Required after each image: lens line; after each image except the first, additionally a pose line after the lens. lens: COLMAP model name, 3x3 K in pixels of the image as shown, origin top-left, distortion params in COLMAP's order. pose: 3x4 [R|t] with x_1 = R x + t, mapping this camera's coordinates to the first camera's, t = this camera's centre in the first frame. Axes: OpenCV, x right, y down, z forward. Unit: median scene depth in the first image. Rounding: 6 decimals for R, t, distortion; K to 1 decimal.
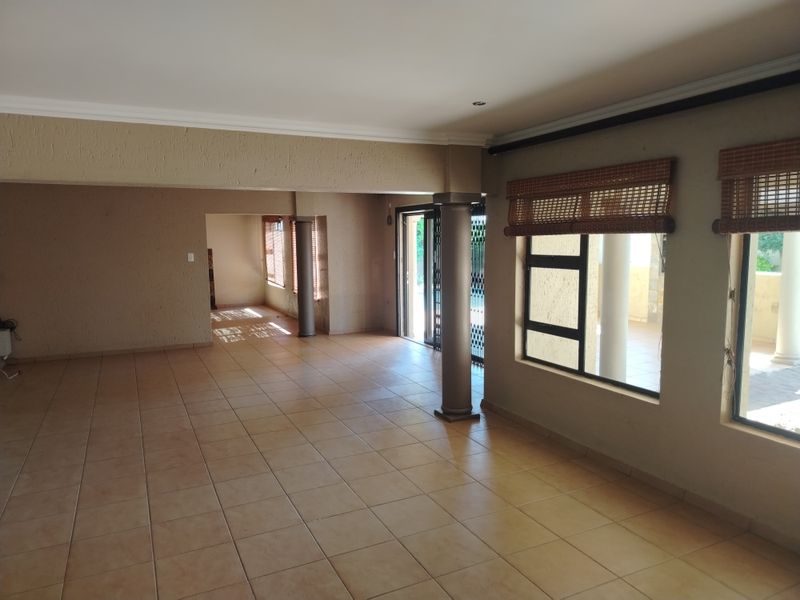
lens RADIAL K [[556.1, 0, 397.5], [0, 556.1, 300.0], [0, 0, 1]] dist [0.032105, -0.020859]
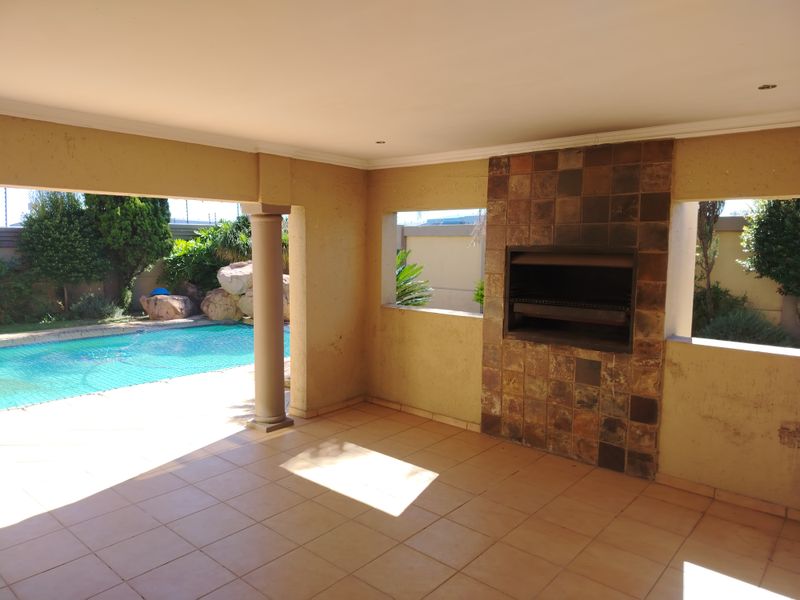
lens RADIAL K [[556.1, 0, 401.1], [0, 556.1, 300.0], [0, 0, 1]] dist [0.032105, -0.020859]
pose [[0.924461, -0.024992, 0.380456, 0.084211], [0.030806, 0.999483, -0.009198, -0.029969], [-0.380030, 0.020224, 0.924753, 0.240907]]
